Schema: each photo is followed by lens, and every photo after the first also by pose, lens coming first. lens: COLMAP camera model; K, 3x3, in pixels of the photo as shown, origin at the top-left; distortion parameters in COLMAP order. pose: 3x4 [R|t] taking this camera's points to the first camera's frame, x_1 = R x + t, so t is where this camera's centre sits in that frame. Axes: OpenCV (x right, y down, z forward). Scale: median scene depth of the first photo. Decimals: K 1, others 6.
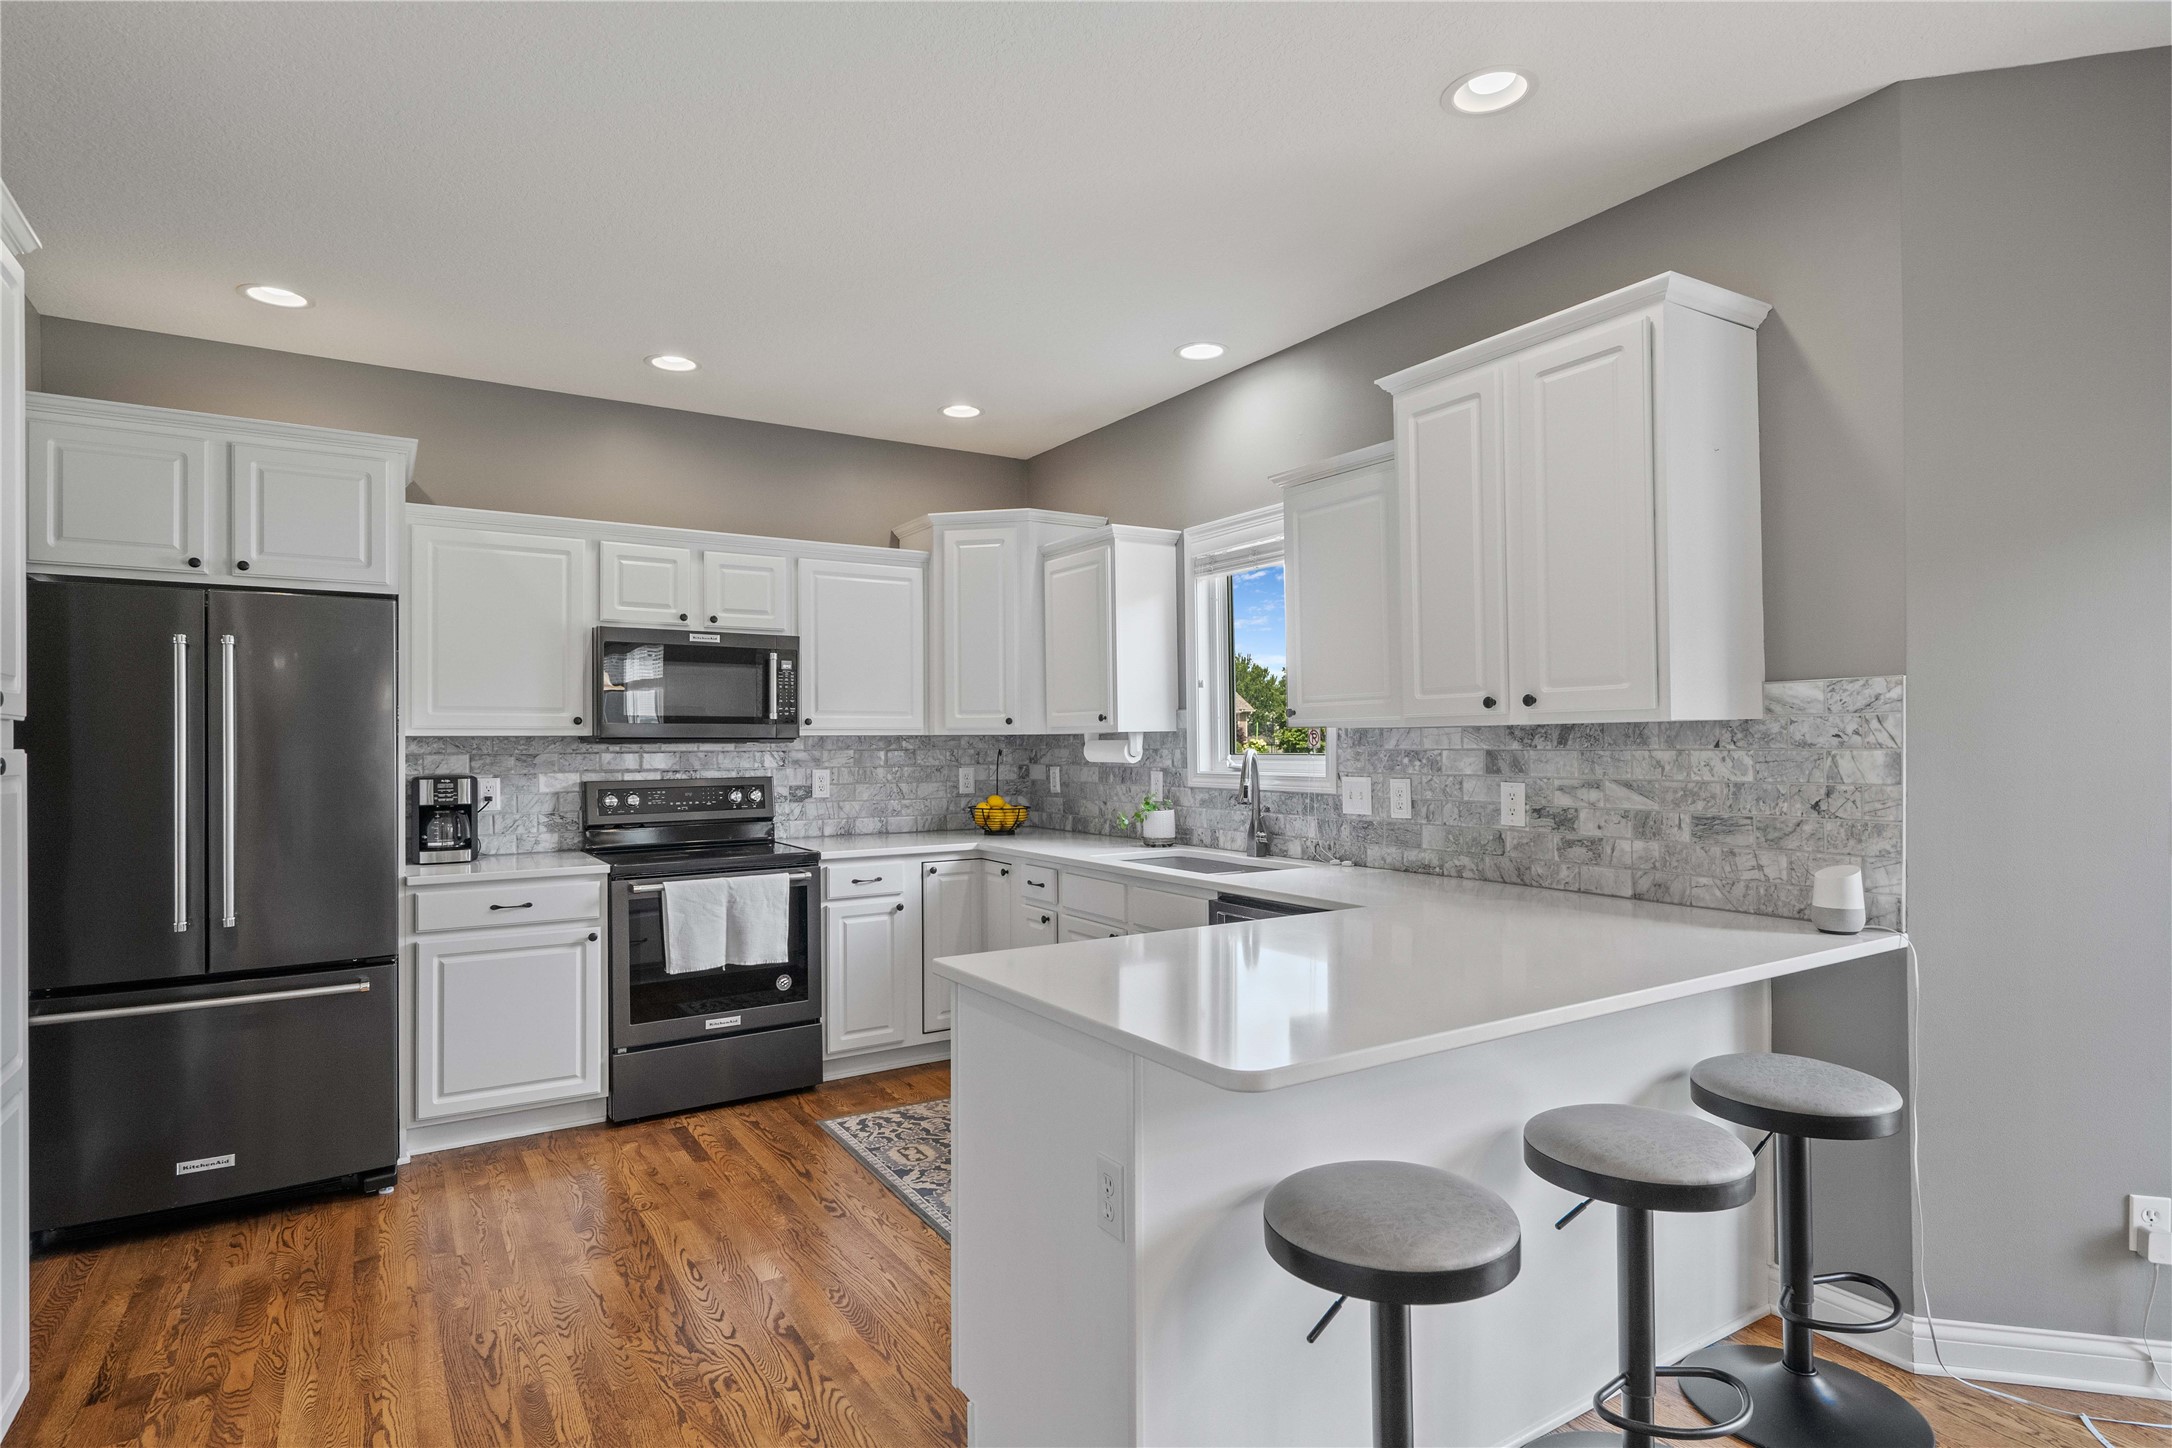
lens RADIAL K [[1131.6, 0, 1082.1], [0, 1131.6, 734.1], [0, 0, 1]] dist [0.002185, 0.000739]
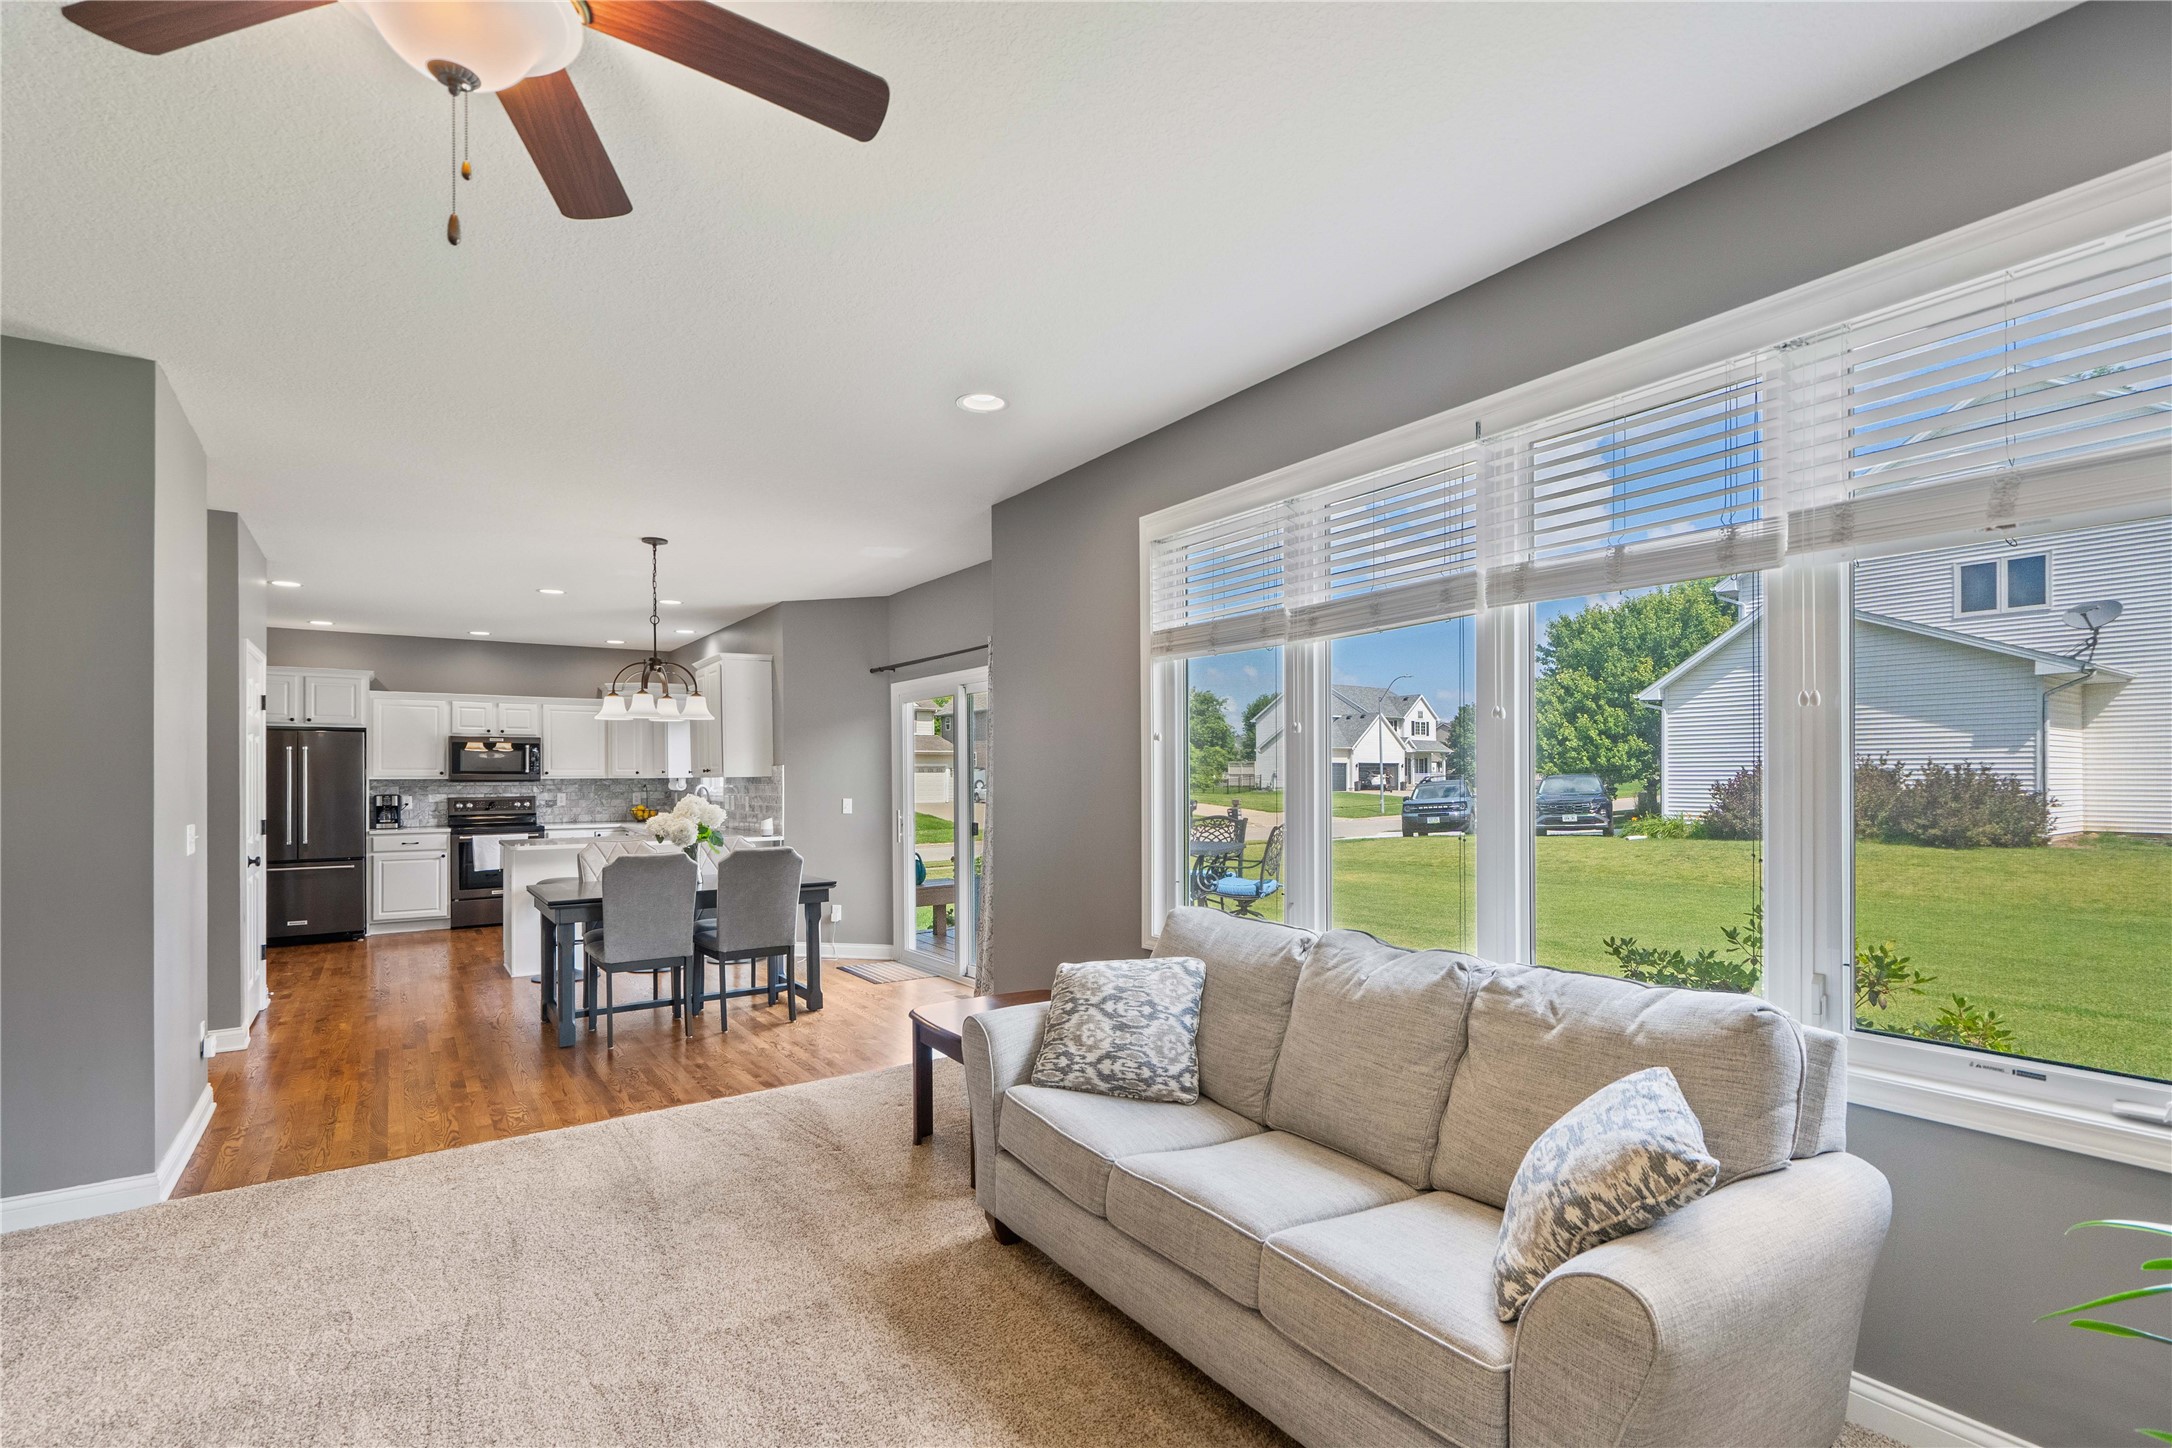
lens RADIAL K [[1004.4, 0, 1090.6], [0, 1004.4, 772.5], [0, 0, 1]] dist [-0.005039, 0.000678]
pose [[0.998617, 0.002412, 0.052521, 0.835273], [-0.002552, 0.999993, 0.002601, -0.021818], [-0.052514, -0.002732, 0.998616, -1.239526]]
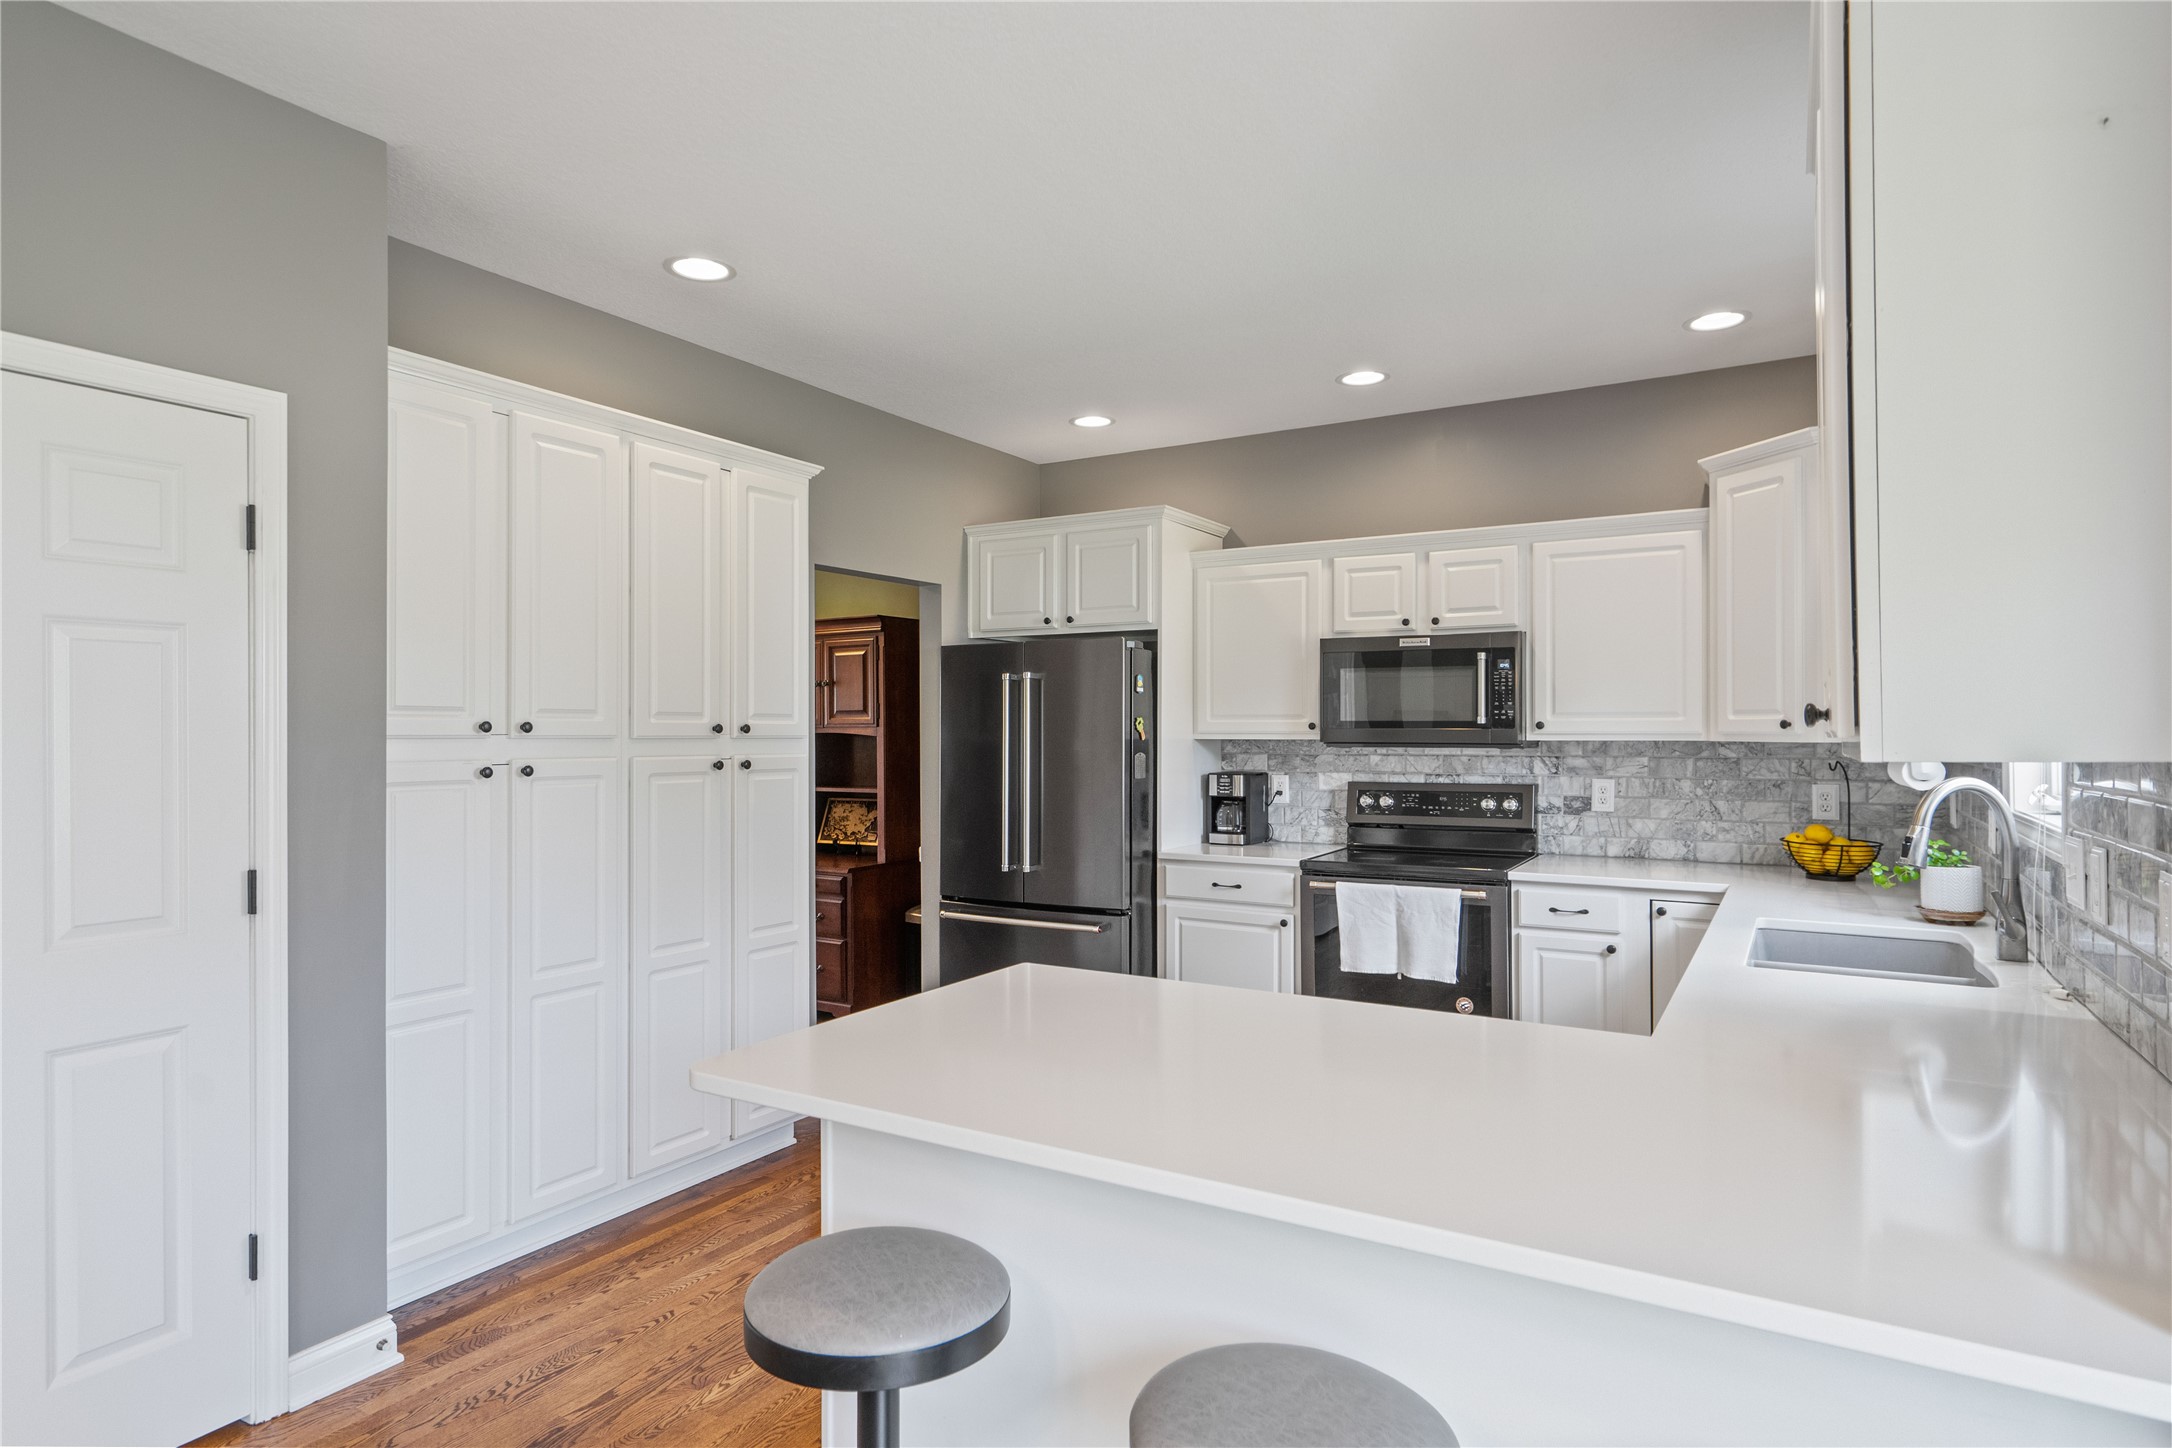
lens RADIAL K [[1187.0, 0, 1083.9], [0, 1187.0, 723.1], [0, 0, 1]] dist [0.008328, 0.000258]
pose [[0.445805, -0.000475, -0.895130, 0.458278], [0.004680, 0.999987, 0.001801, -0.016956], [0.895118, -0.004992, 0.445802, 0.272495]]
